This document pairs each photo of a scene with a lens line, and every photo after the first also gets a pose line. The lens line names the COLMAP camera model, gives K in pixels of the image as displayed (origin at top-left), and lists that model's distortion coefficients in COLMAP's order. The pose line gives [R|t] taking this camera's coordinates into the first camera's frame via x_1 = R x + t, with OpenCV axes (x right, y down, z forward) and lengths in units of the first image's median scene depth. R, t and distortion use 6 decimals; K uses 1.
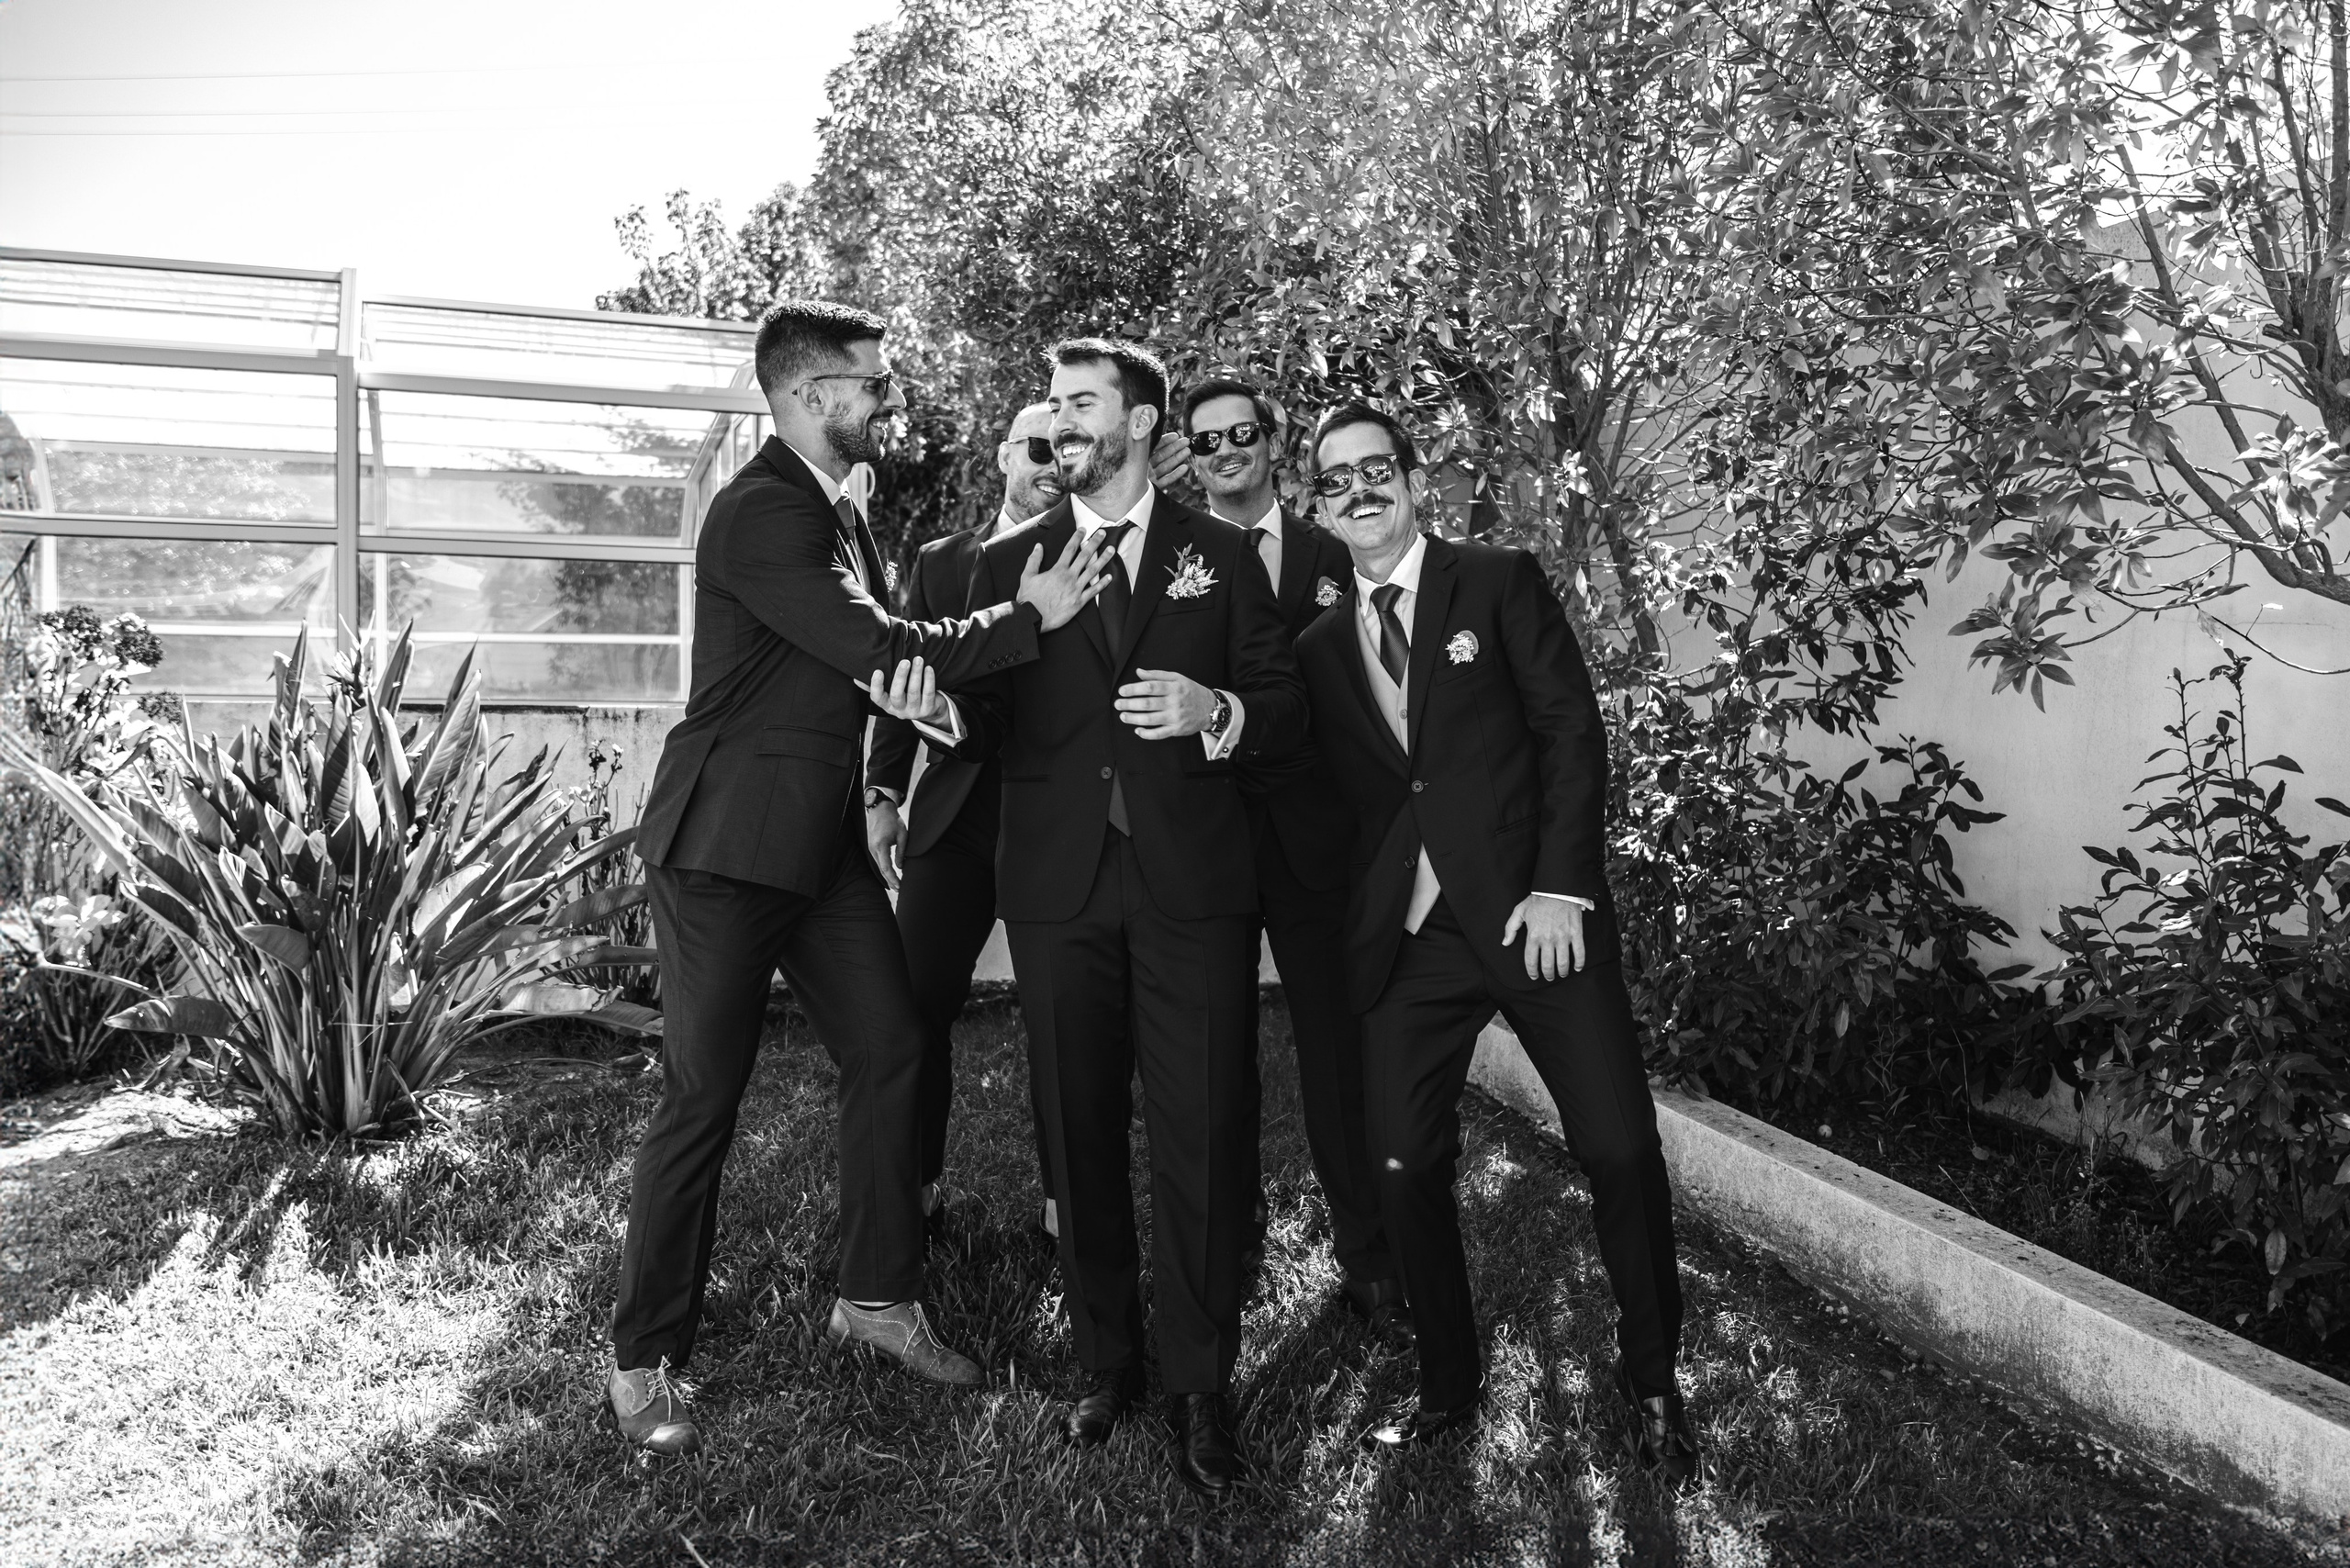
lens RADIAL K [[2099.6, 0, 1174.3], [0, 2099.6, 773.2], [0, 0, 1]] dist [-0.007330, -0.007771]
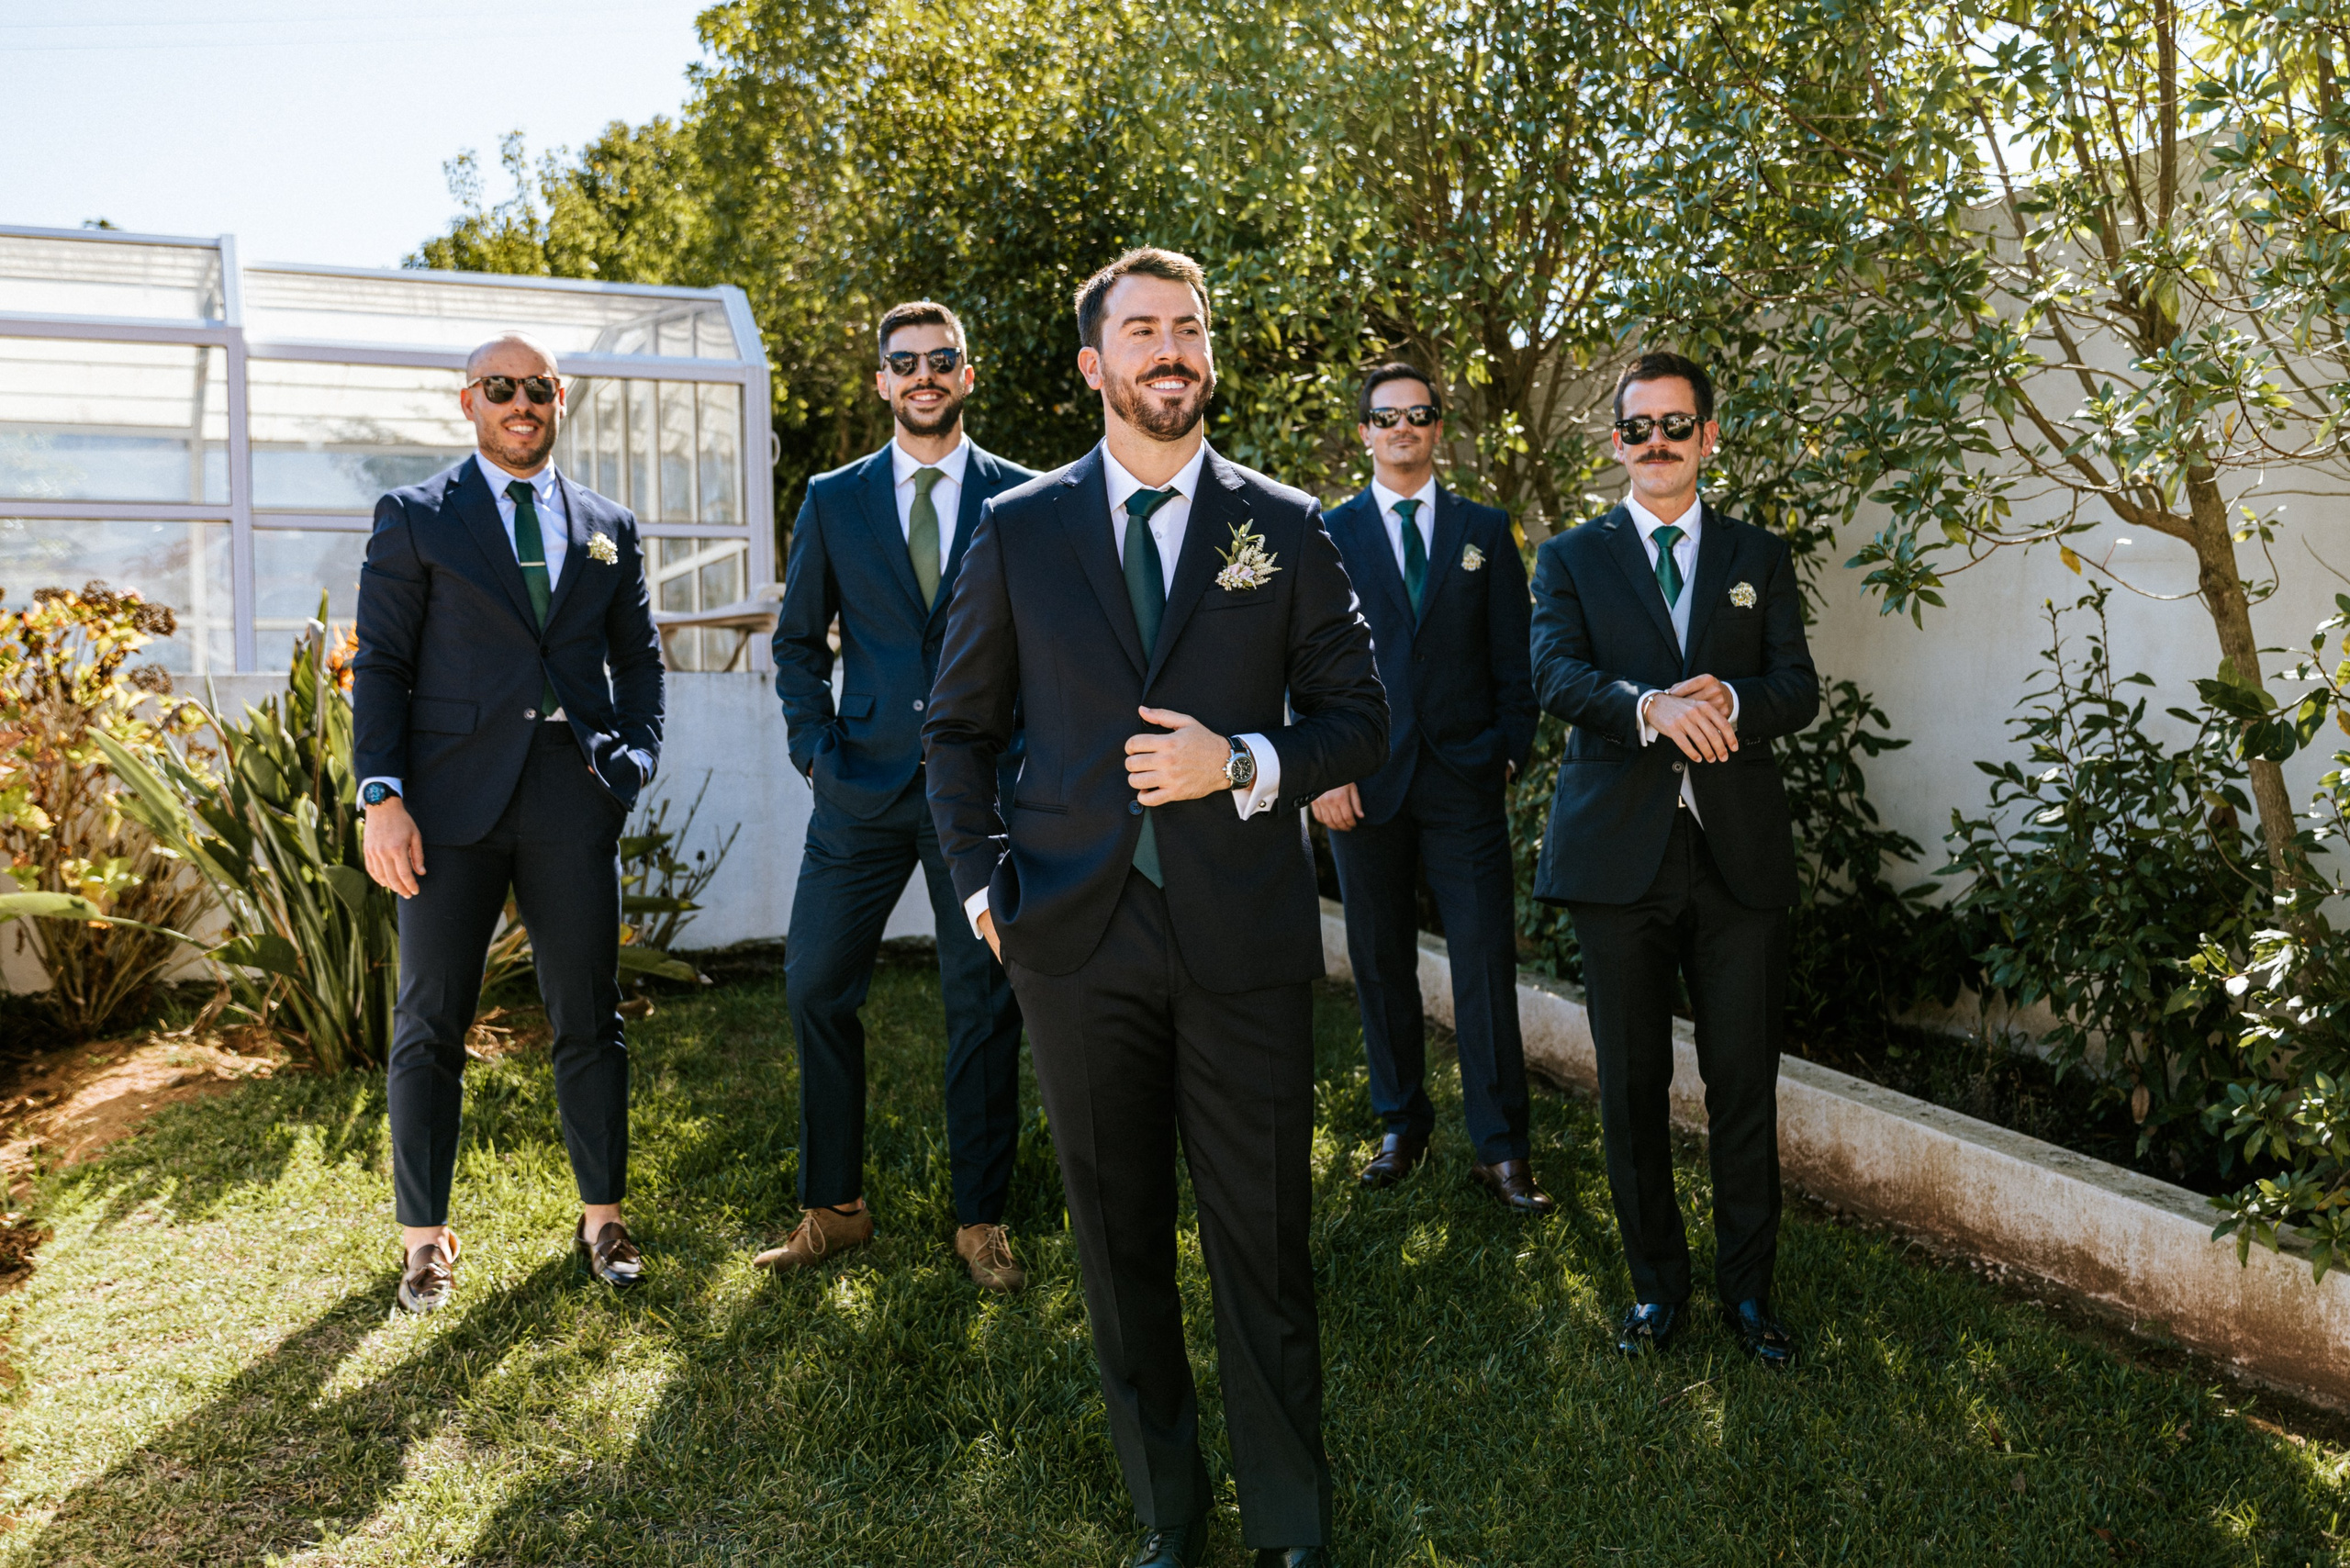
lens RADIAL K [[2421.6, 0, 1175.0], [0, 2421.6, 784.0], [0, 0, 1]] dist [-0.014193, 0.007943]
pose [[0.997596, -0.022922, 0.065394, -0.071131], [0.022724, 0.999735, 0.003766, 0.030066], [-0.065463, -0.002271, 0.997852, -0.240616]]
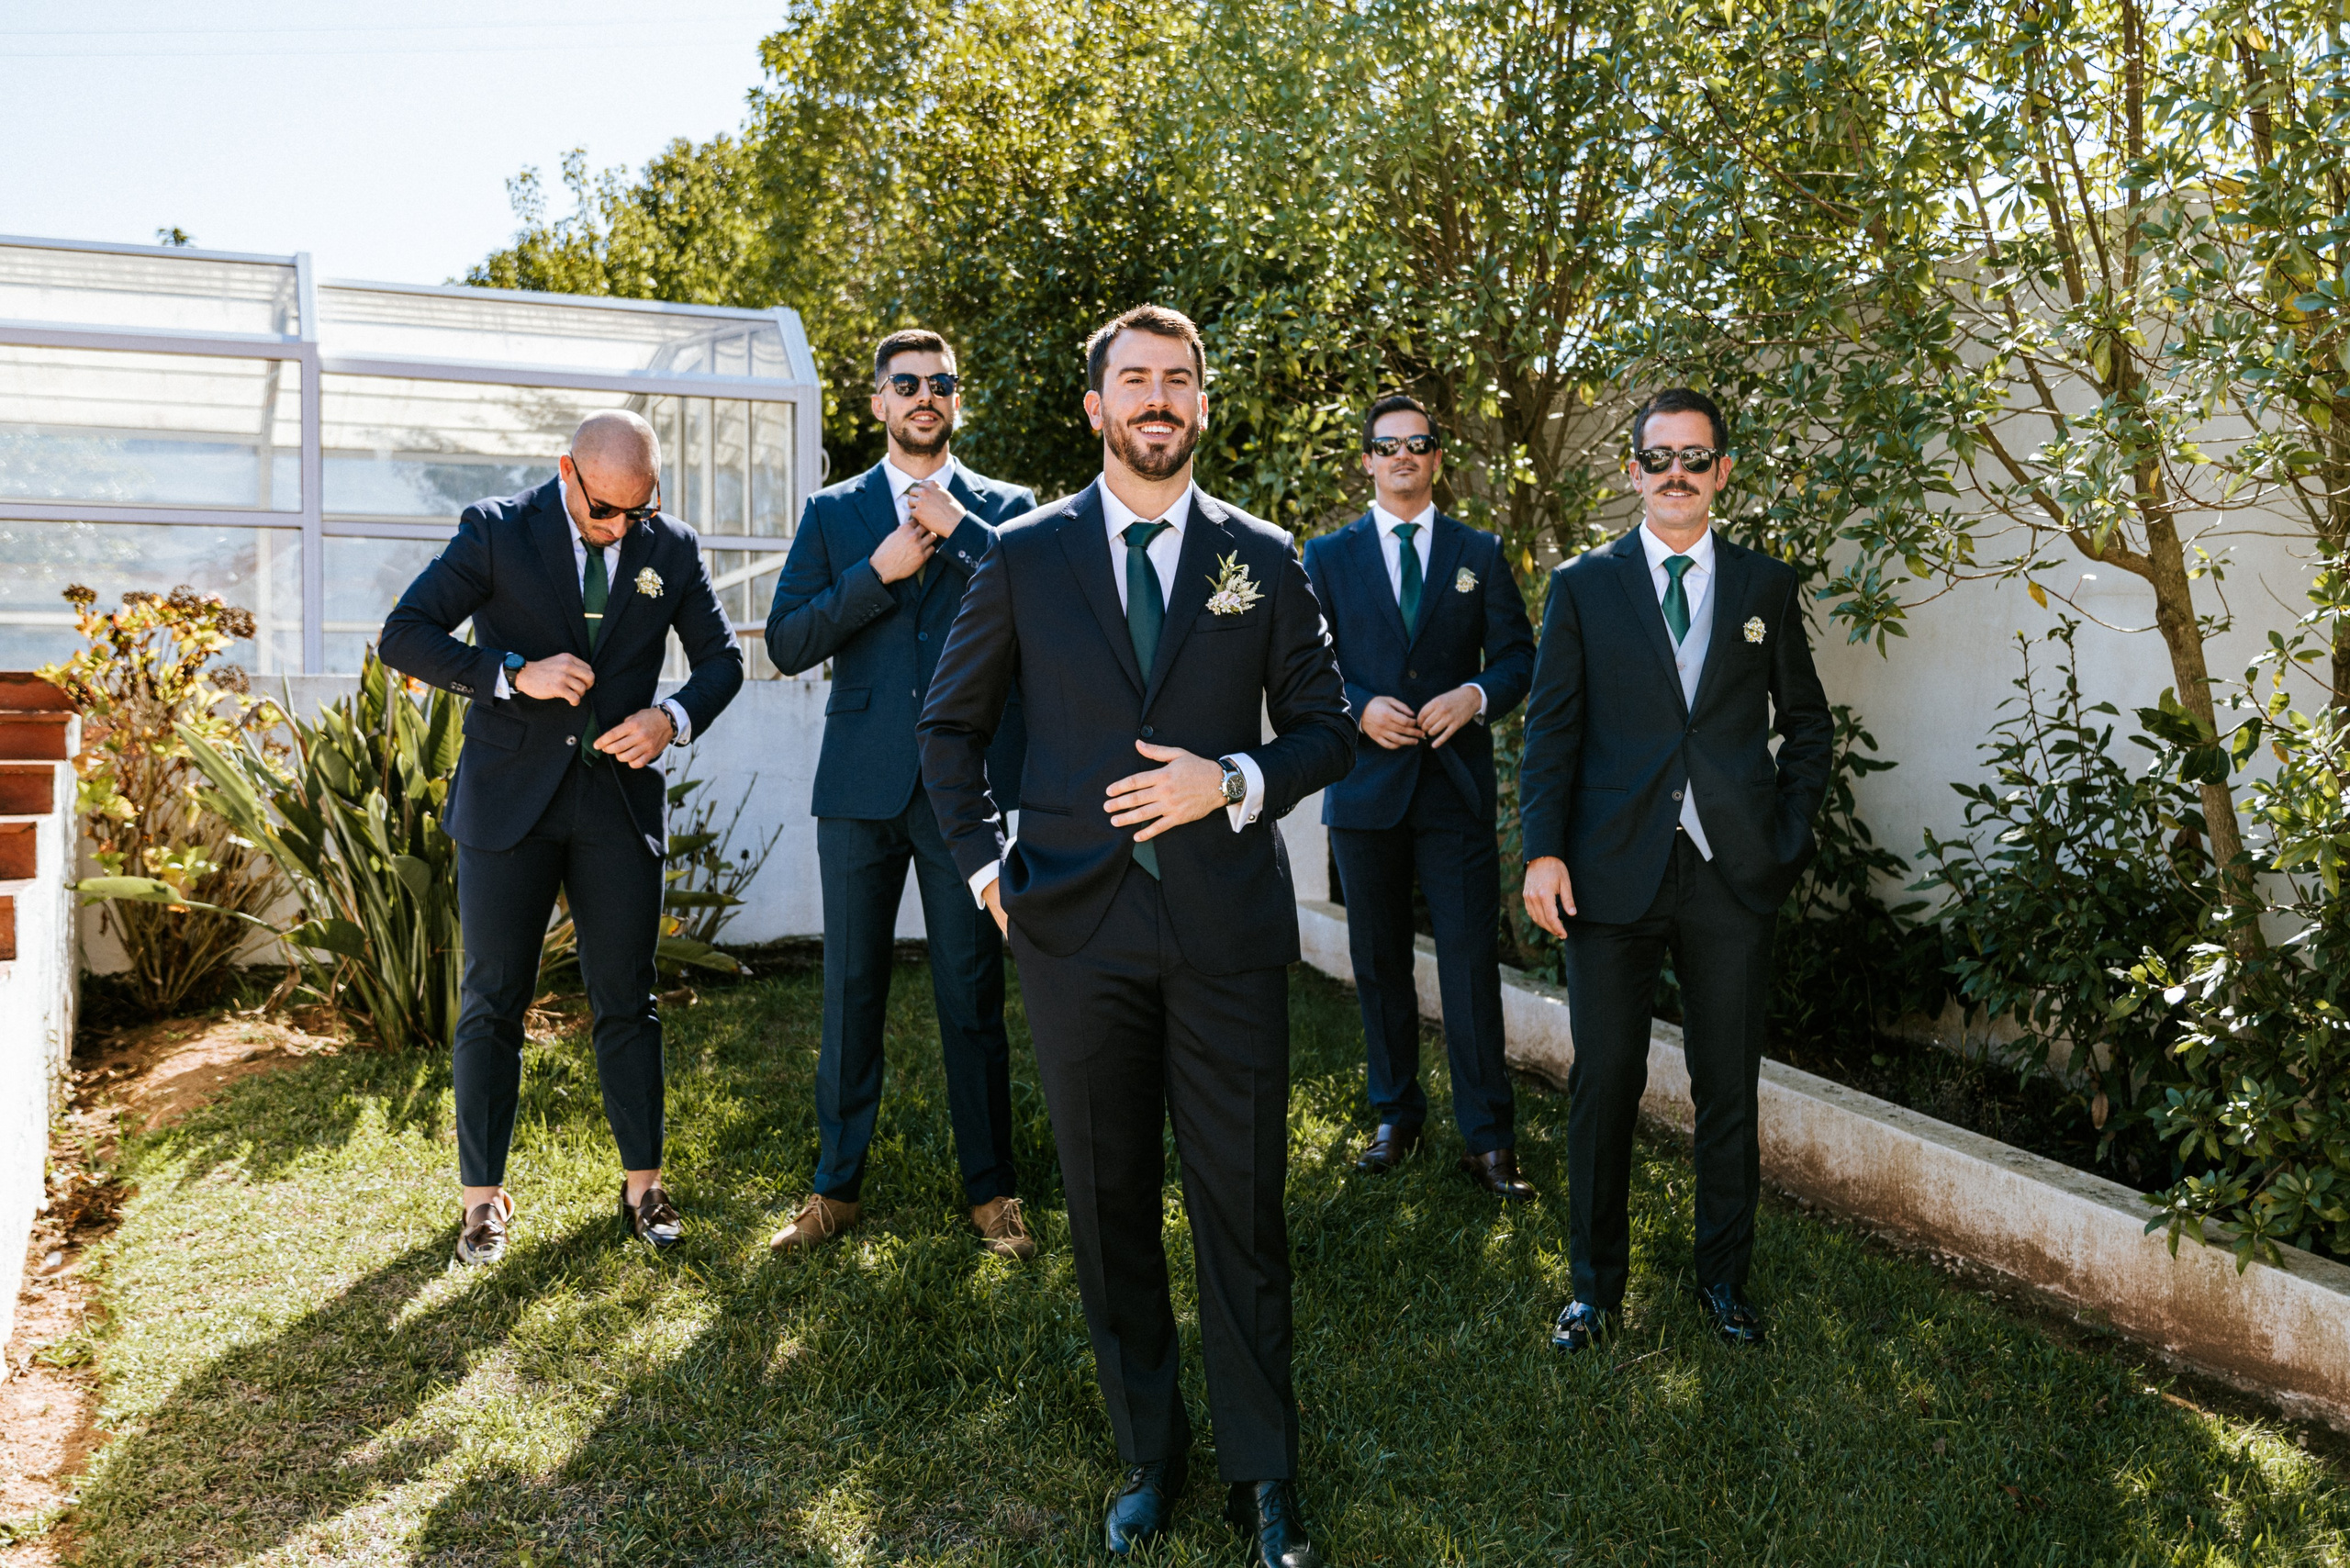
lens RADIAL K [[2432.8, 0, 1182.3], [0, 2432.8, 779.9], [0, 0, 1]] dist [-0.001157, -0.013117]
pose [[0.998865, -0.006479, 0.047180, -0.057818], [0.006697, 0.999968, -0.004455, 0.033538], [-0.047149, 0.004766, 0.998876, -0.317457]]
